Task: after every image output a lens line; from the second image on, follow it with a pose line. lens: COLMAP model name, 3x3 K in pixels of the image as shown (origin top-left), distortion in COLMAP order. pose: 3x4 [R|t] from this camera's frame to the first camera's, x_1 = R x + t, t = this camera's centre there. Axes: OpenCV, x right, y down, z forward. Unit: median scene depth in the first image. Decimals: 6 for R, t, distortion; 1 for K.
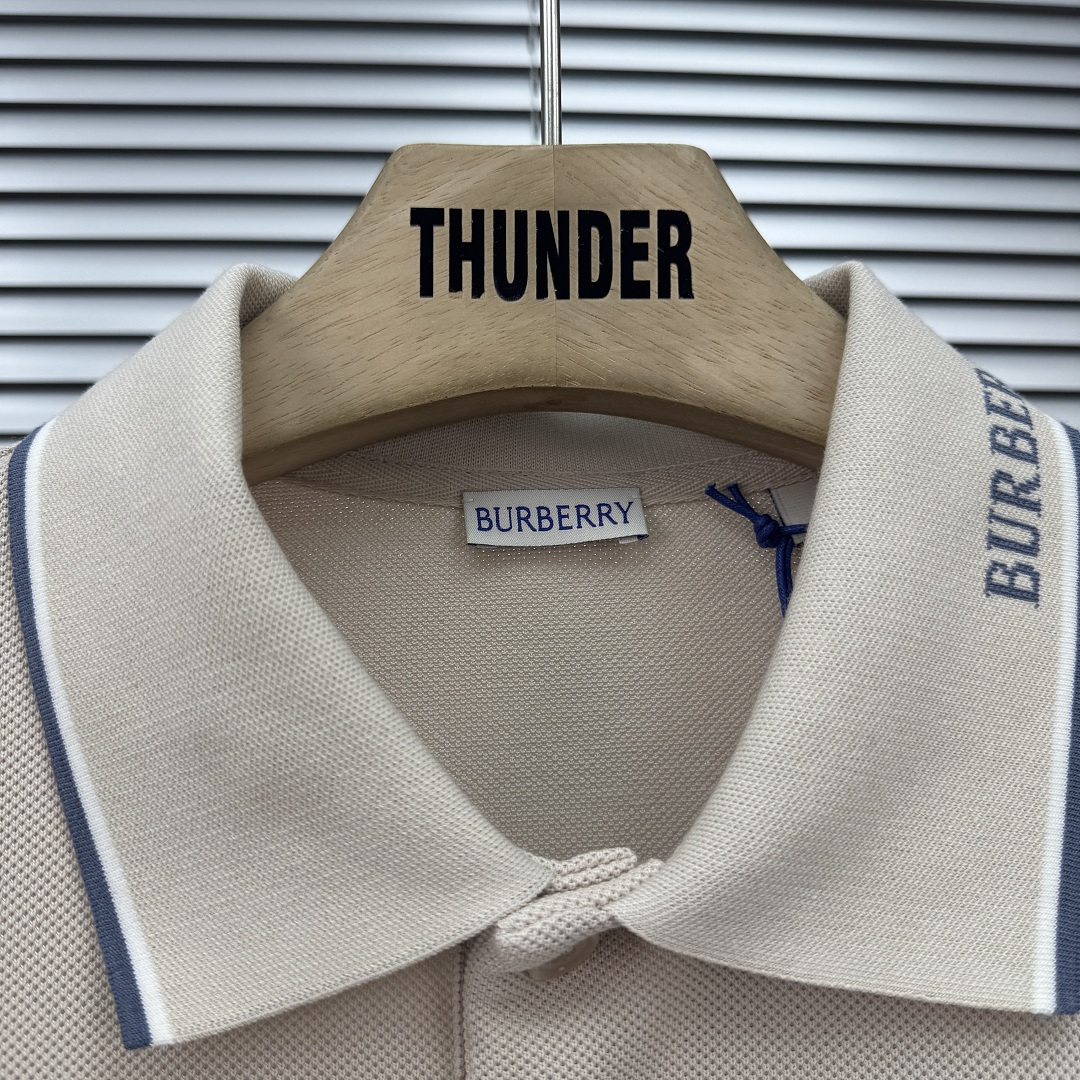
lens RADIAL K [[1060.0, 0, 540.3], [0, 1060.0, 552.3], [0, 0, 1]] dist [0.064330, -0.020556]
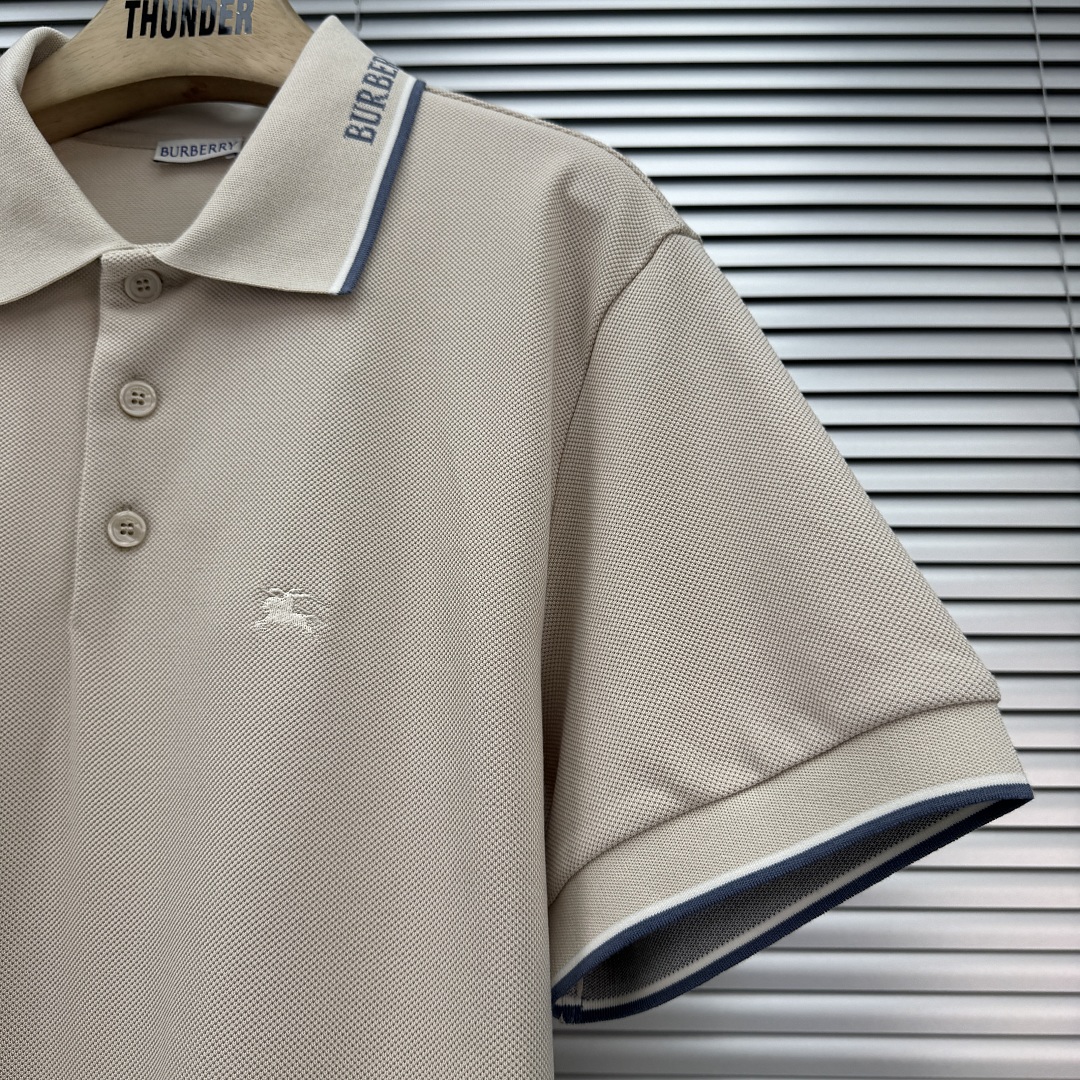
lens RADIAL K [[1117.2, 0, 540.0], [0, 1117.2, 540.0], [0, 0, 1]] dist [0.002148, 0.014897]
pose [[0.991268, -0.002567, -0.131835, 1.001104], [-0.010701, 0.994947, -0.099829, 0.974636], [0.131425, 0.100368, 0.986232, -1.006129]]
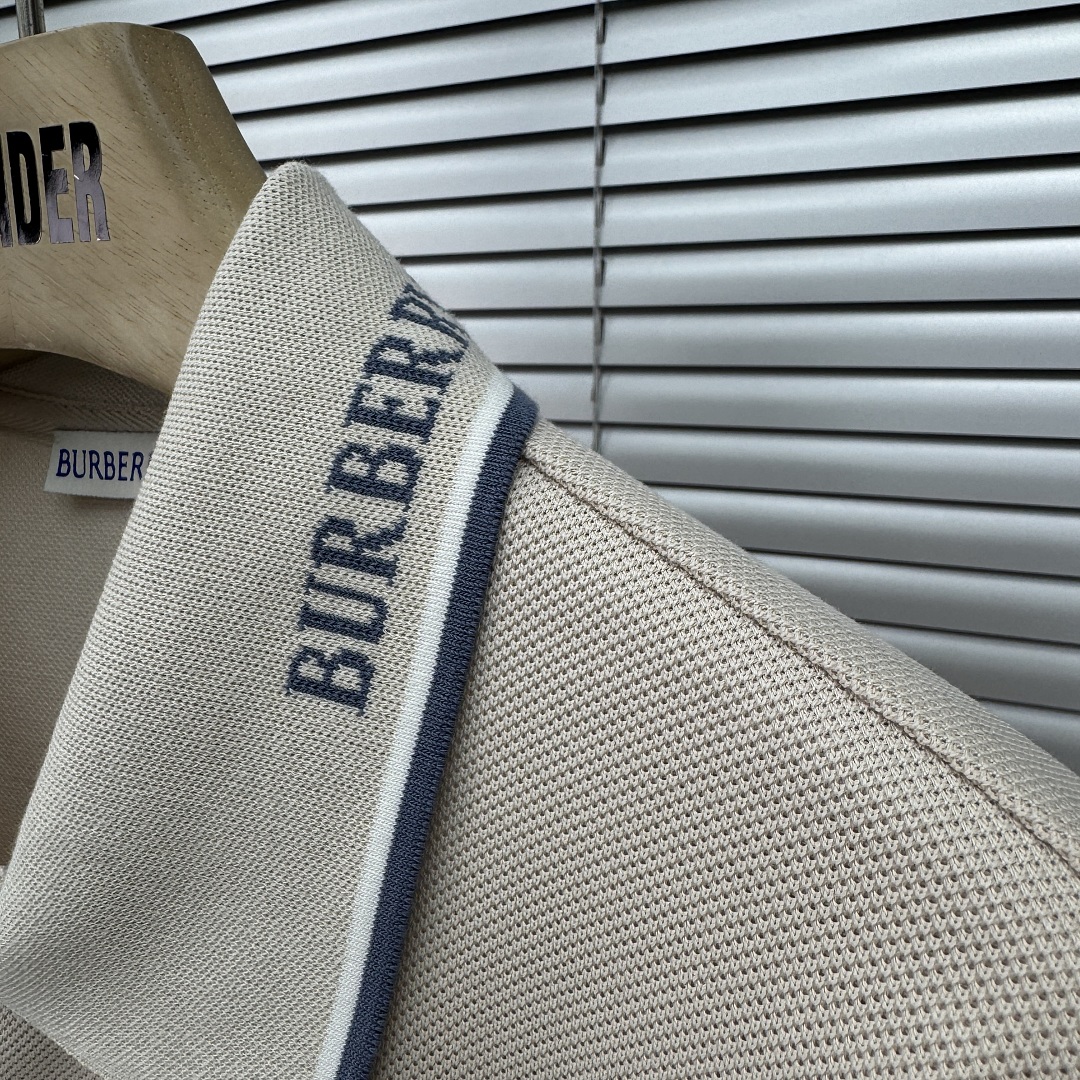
lens RADIAL K [[1033.1, 0, 539.2], [0, 1033.1, 462.6], [0, 0, 1]] dist [-0.001255, -0.003833]
pose [[0.858938, 0.078110, -0.506088, 0.823324], [0.068768, 0.961751, 0.265151, -0.261261], [0.507442, -0.262551, 0.820713, 0.490518]]
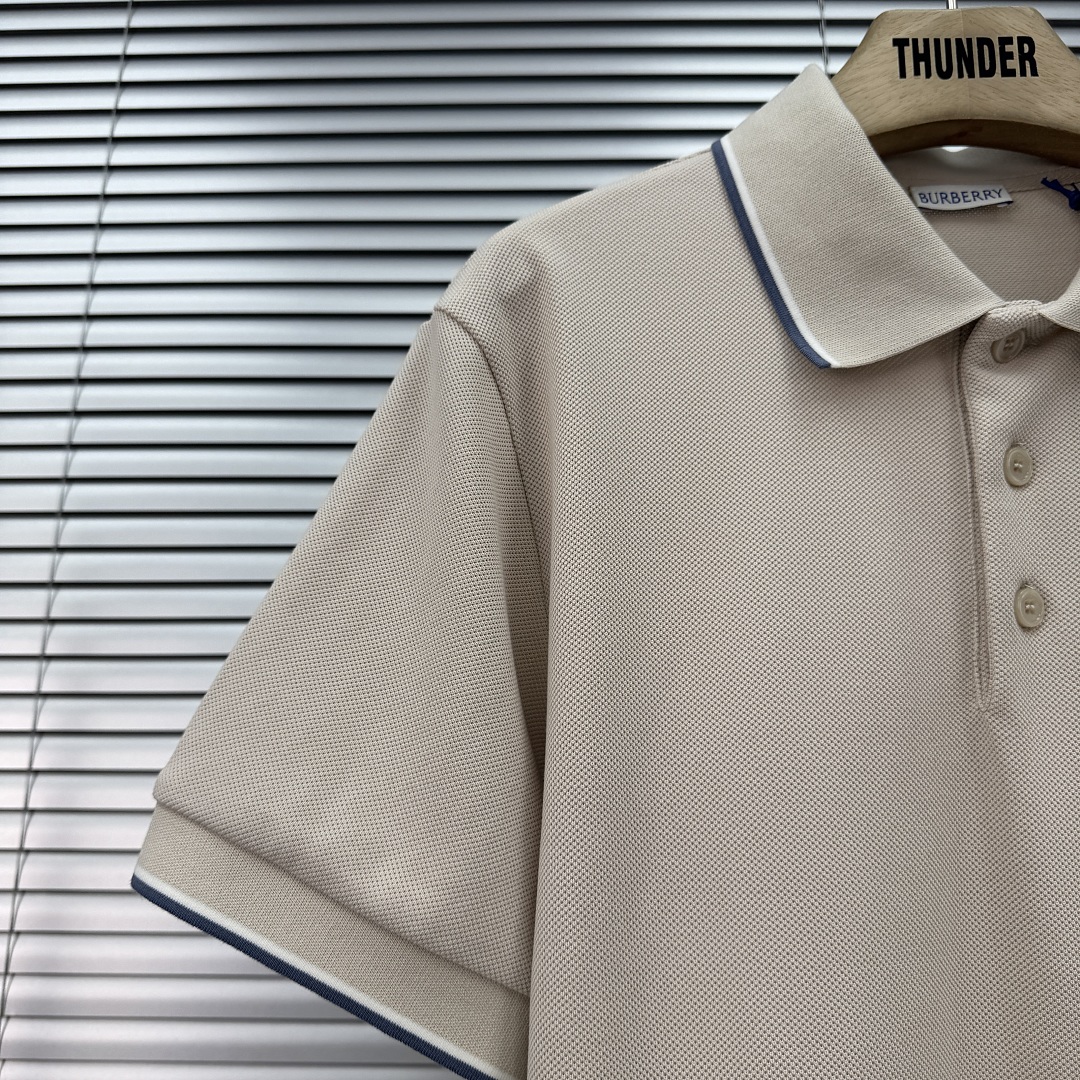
lens RADIAL K [[1117.2, 0, 540.0], [0, 1117.2, 540.0], [0, 0, 1]] dist [0.002148, 0.014897]
pose [[0.997845, -0.002058, -0.065582, -0.652042], [-0.005619, 0.993157, -0.116654, 0.874121], [0.065373, 0.116771, 0.991005, -1.036556]]
